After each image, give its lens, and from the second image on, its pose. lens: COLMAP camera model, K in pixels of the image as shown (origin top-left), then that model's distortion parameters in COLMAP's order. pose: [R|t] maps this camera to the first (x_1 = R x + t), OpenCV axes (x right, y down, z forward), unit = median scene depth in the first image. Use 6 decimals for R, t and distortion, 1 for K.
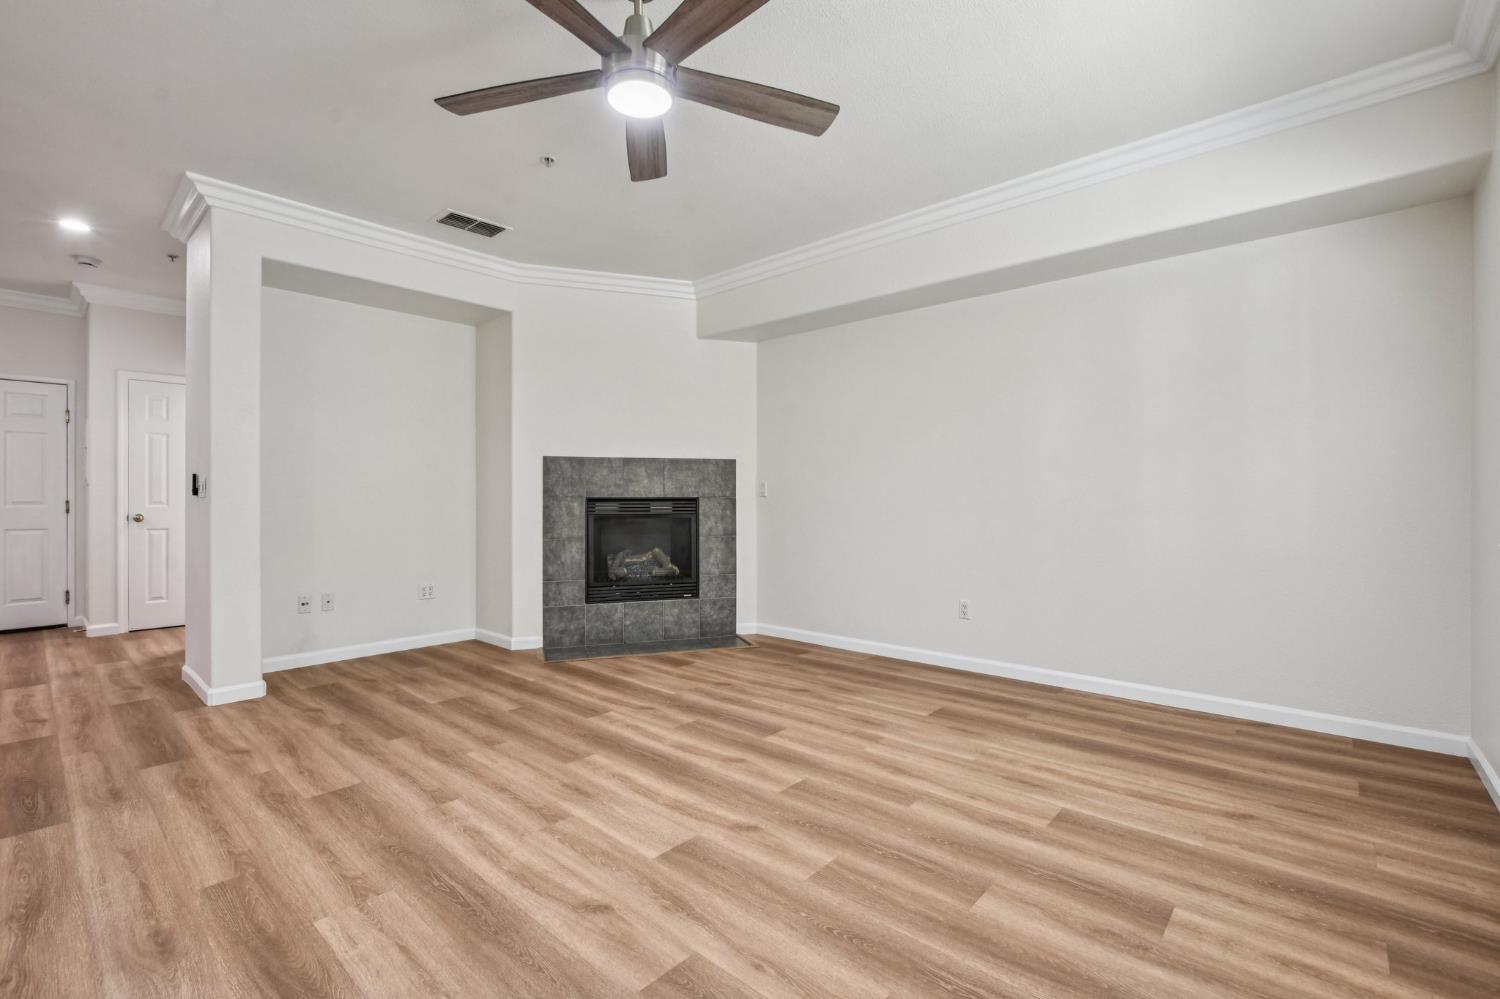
lens RADIAL K [[660.6, 0, 760.8], [0, 660.6, 498.8], [0, 0, 1]] dist [-0.010362, 0.000012]
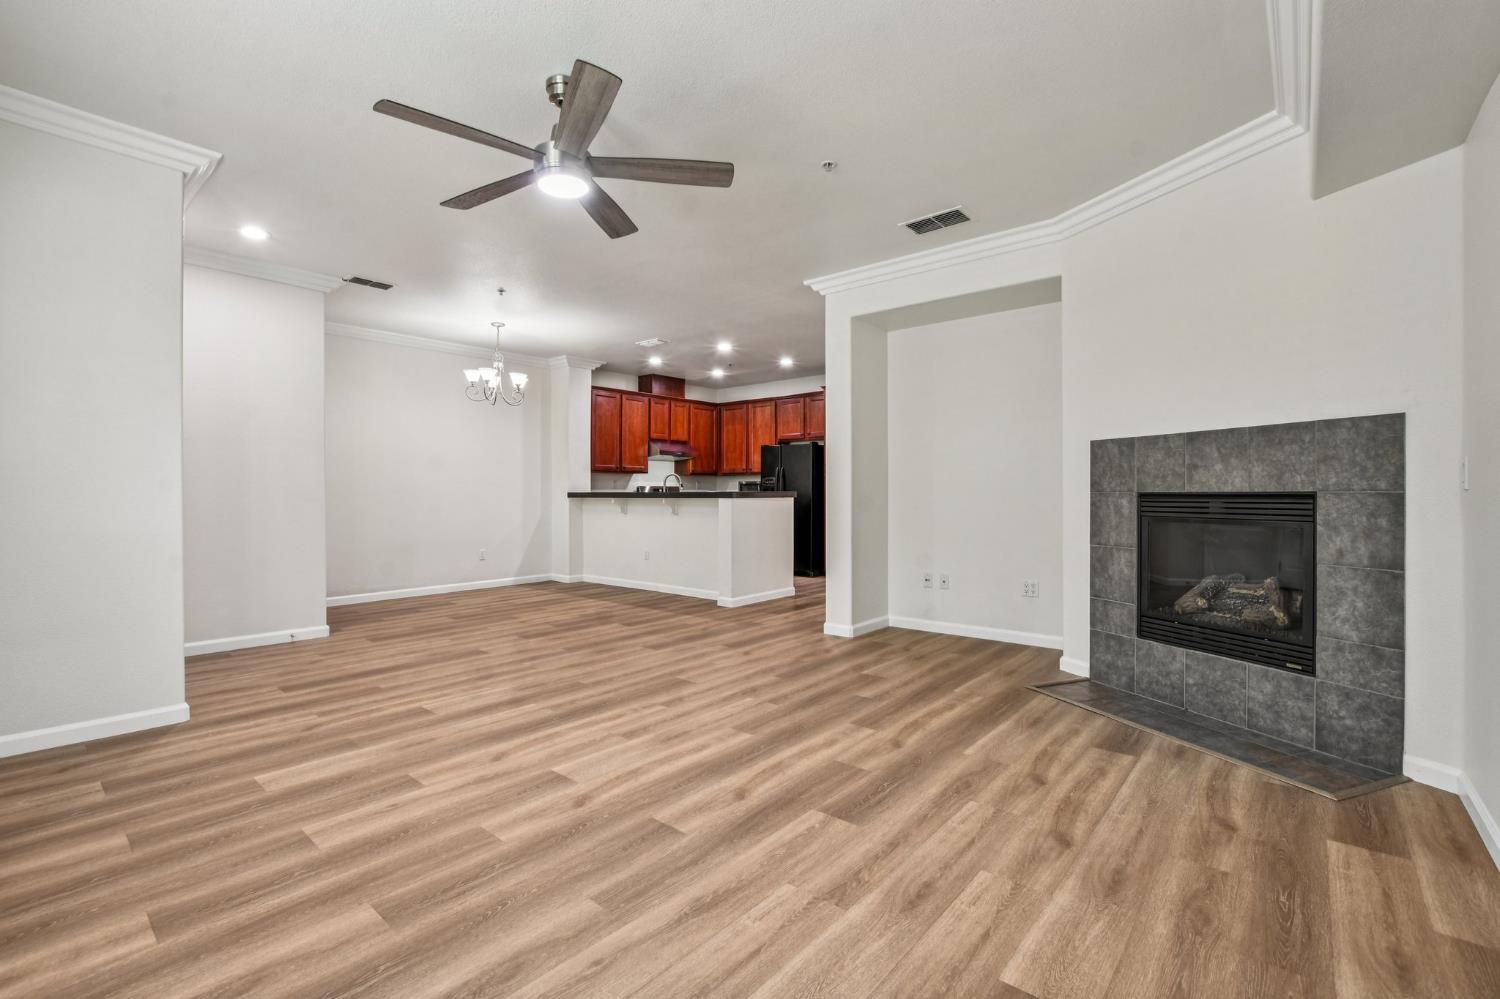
lens RADIAL K [[688.5, 0, 759.1], [0, 688.5, 501.0], [0, 0, 1]] dist [-0.042586, 0.012551]
pose [[0.005955, 0.011499, -0.999916, 0.557819], [-0.000262, 0.999934, 0.011497, -0.000973], [0.999982, 0.000194, 0.005957, 0.660719]]
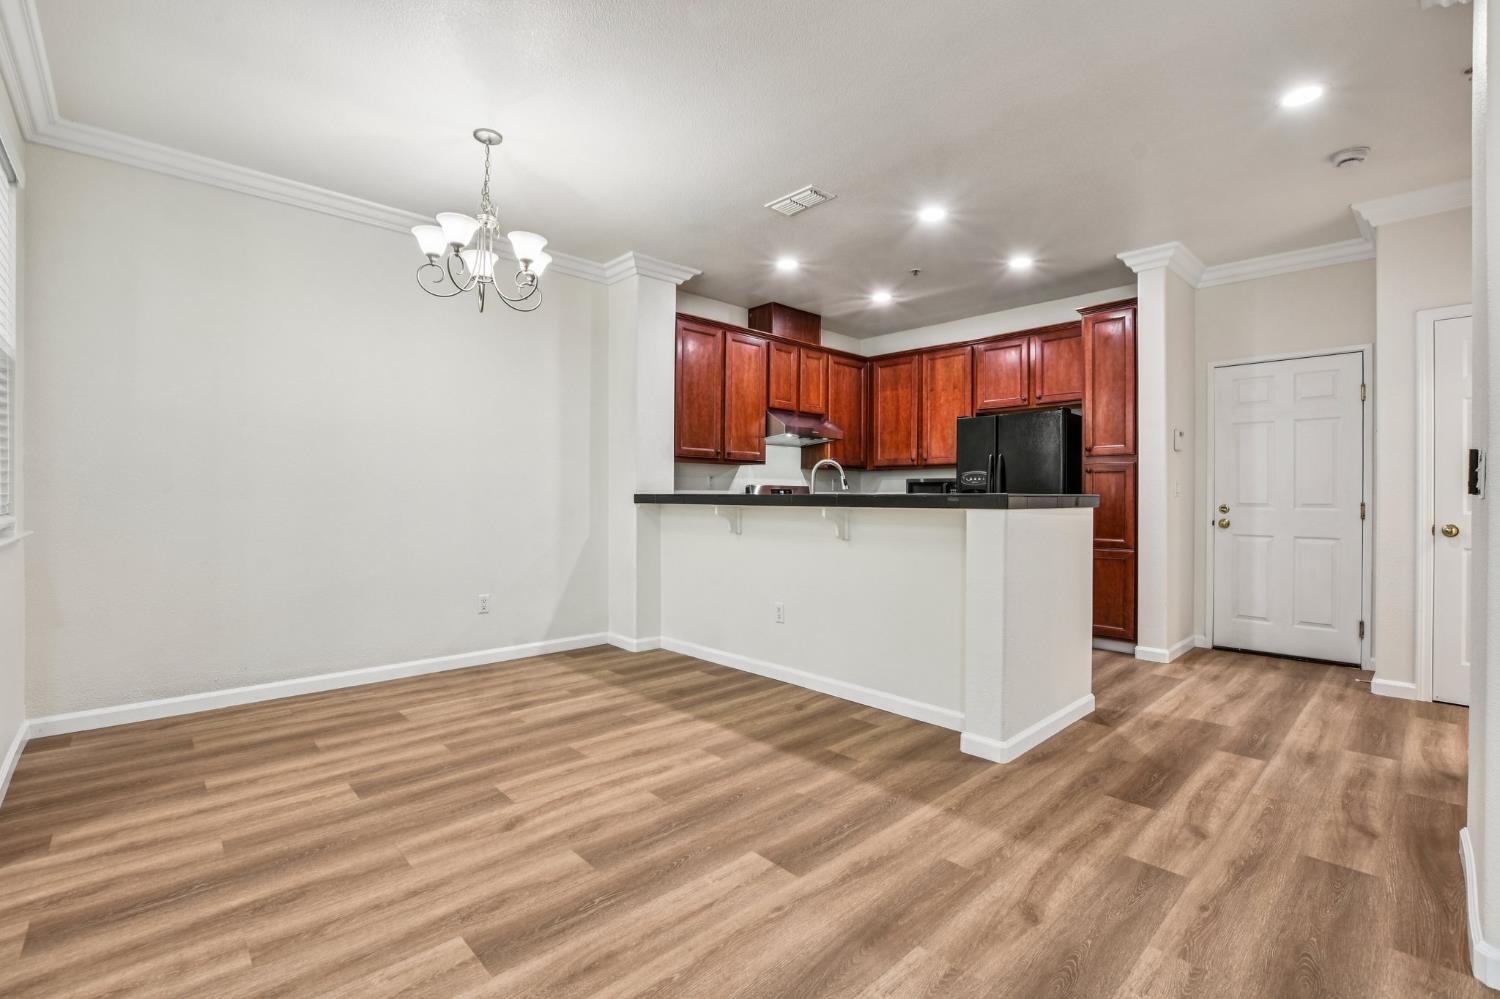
lens RADIAL K [[660.6, 0, 760.8], [0, 660.6, 498.8], [0, 0, 1]] dist [-0.010362, 0.000012]
pose [[-0.086366, 0.002283, -0.996261, -0.289529], [-0.006473, 0.999975, 0.002853, 0.000205], [0.996242, 0.006695, -0.086349, 0.439758]]
